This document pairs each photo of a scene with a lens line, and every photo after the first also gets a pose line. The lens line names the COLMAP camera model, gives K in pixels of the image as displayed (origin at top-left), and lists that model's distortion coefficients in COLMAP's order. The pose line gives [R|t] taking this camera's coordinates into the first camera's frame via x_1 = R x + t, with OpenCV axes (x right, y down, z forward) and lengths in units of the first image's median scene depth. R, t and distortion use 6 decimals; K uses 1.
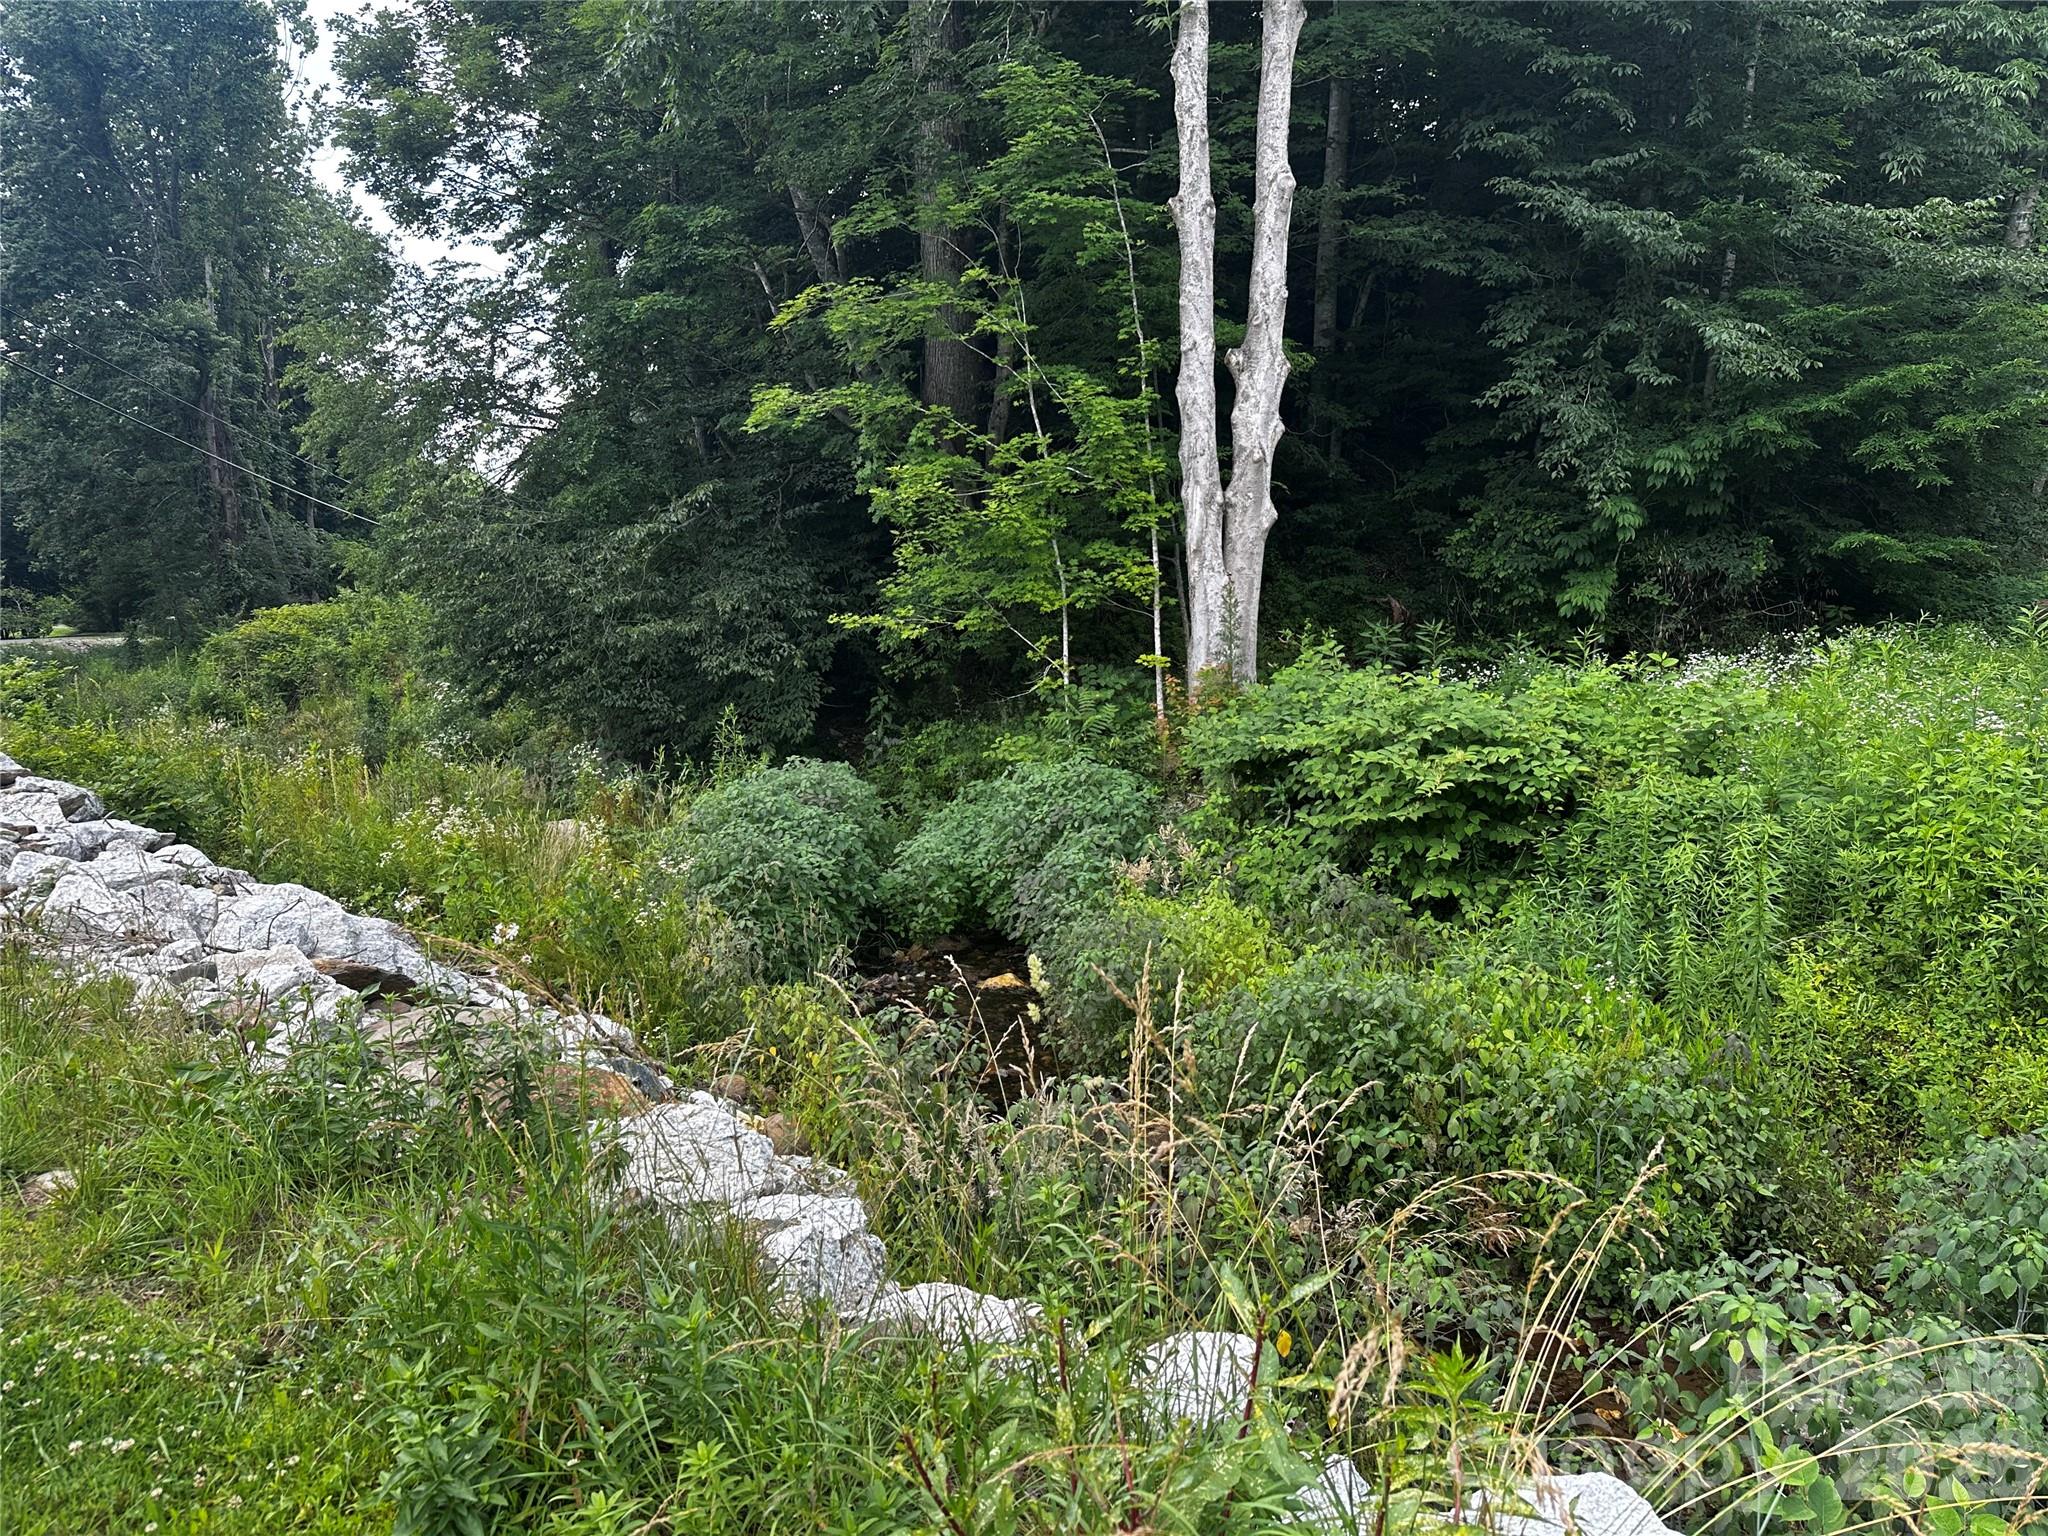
lens RADIAL K [[1431.7, 0, 1023.3], [0, 1431.7, 771.5], [0, 0, 1]] dist [0.043023, -0.045842]
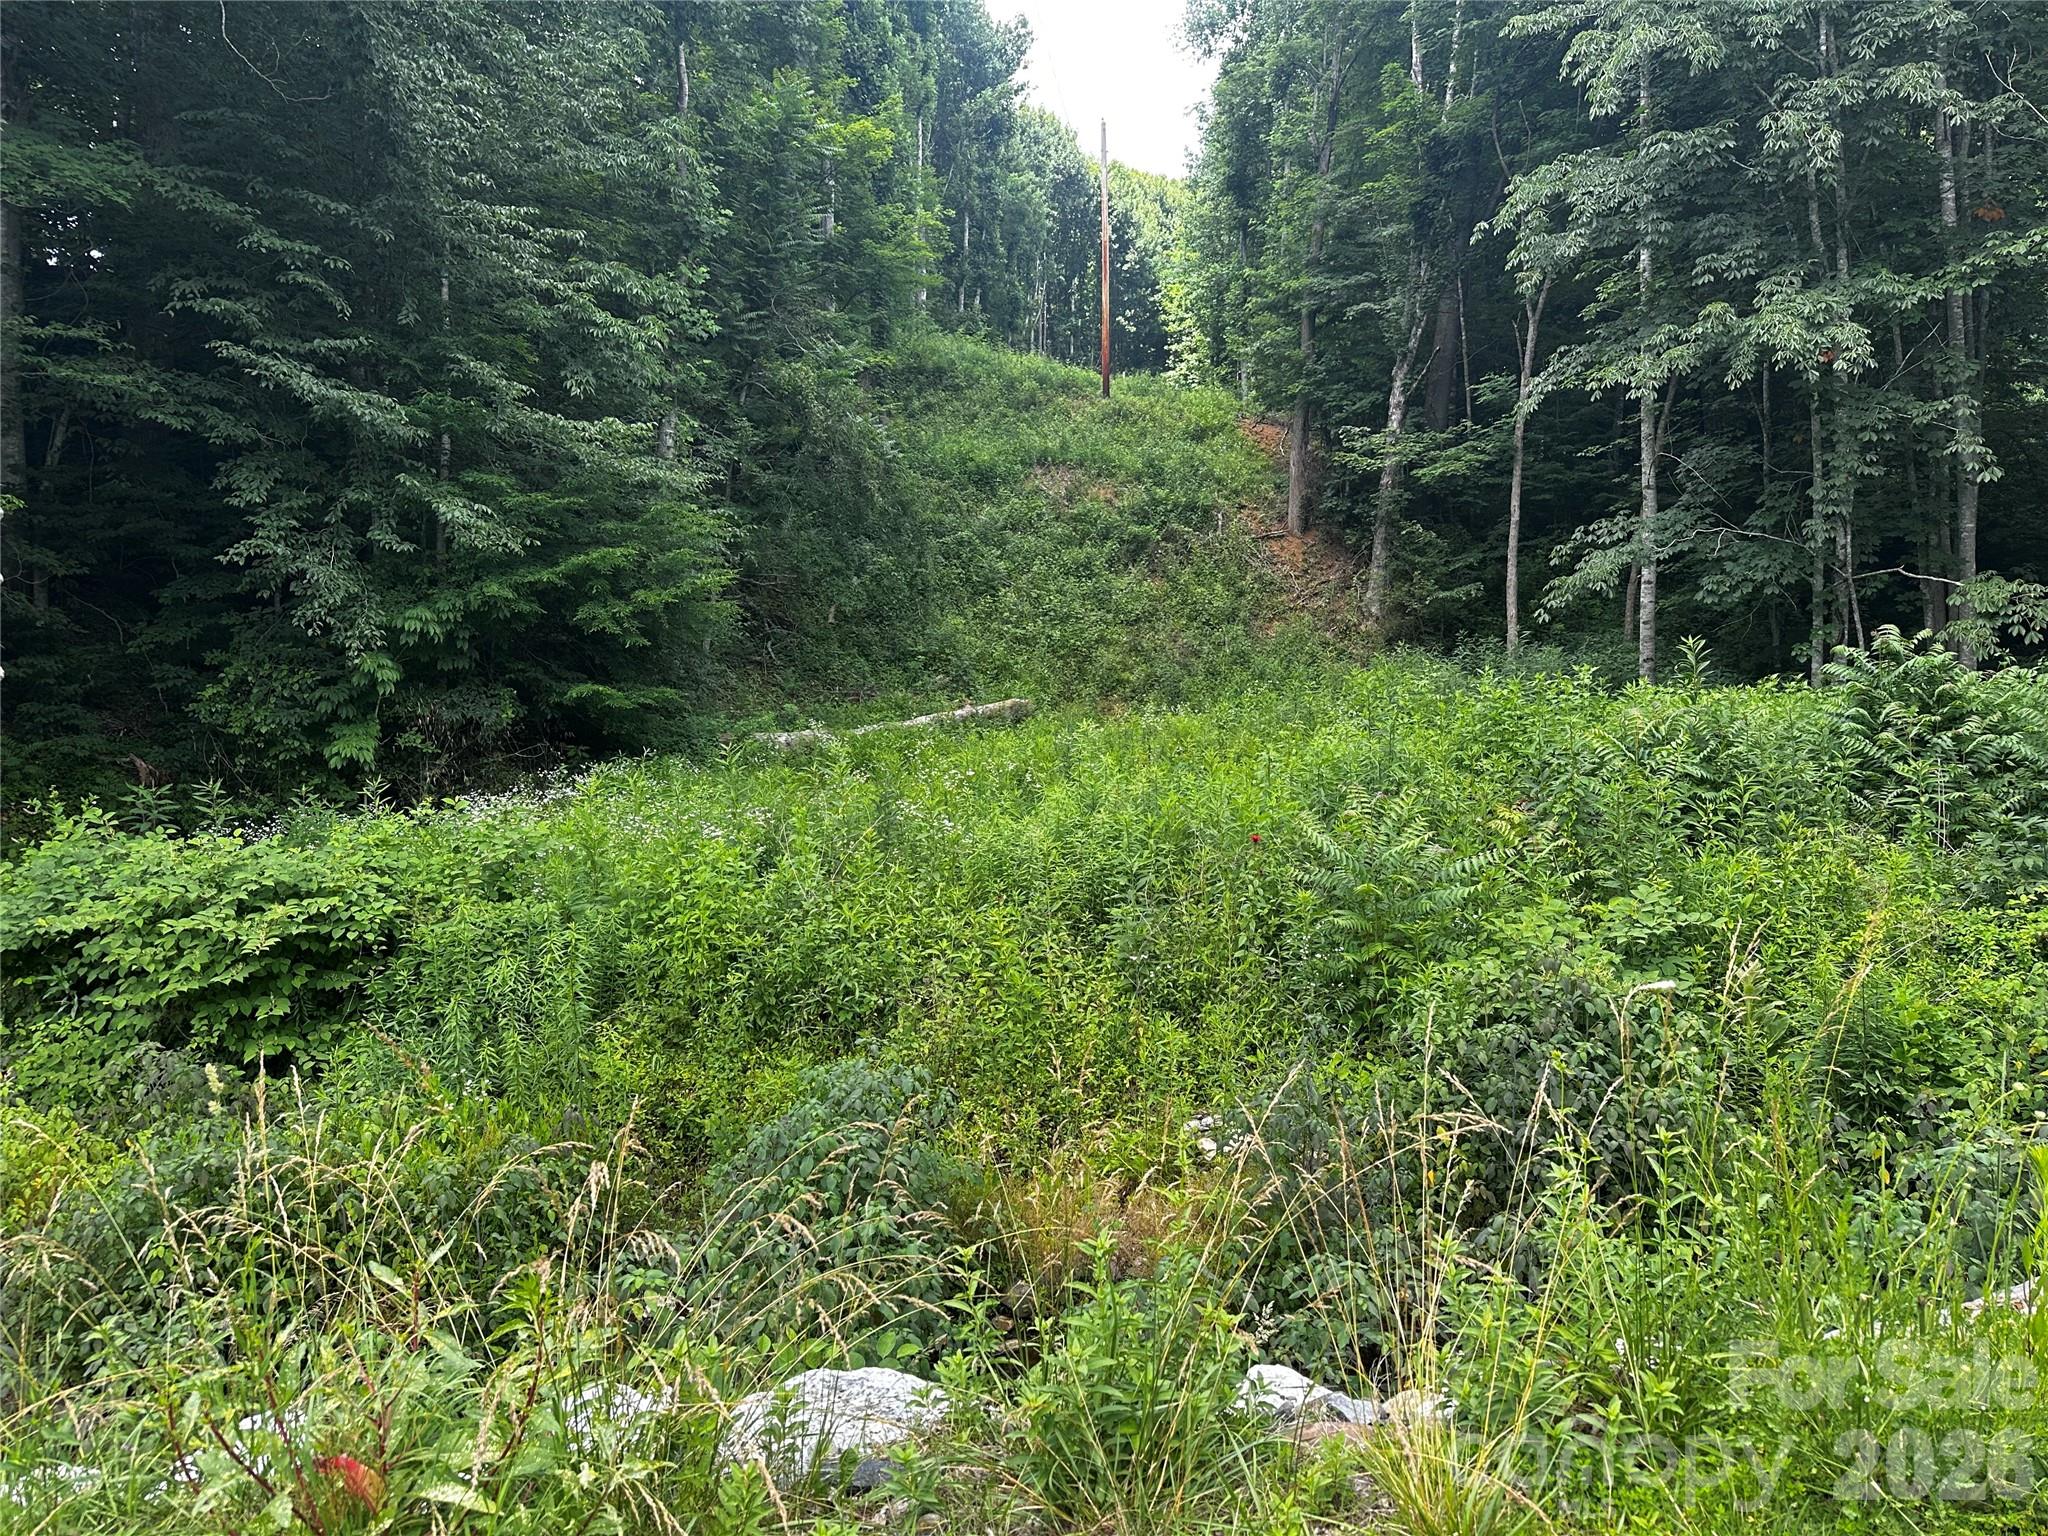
lens RADIAL K [[1431.7, 0, 1028.7], [0, 1431.7, 770.4], [0, 0, 1]] dist [0.043023, -0.045842]
pose [[0.674047, -0.060485, 0.736208, -0.075255], [0.134123, 0.990097, -0.041454, 0.003430], [-0.726410, 0.126684, 0.675484, -0.078508]]
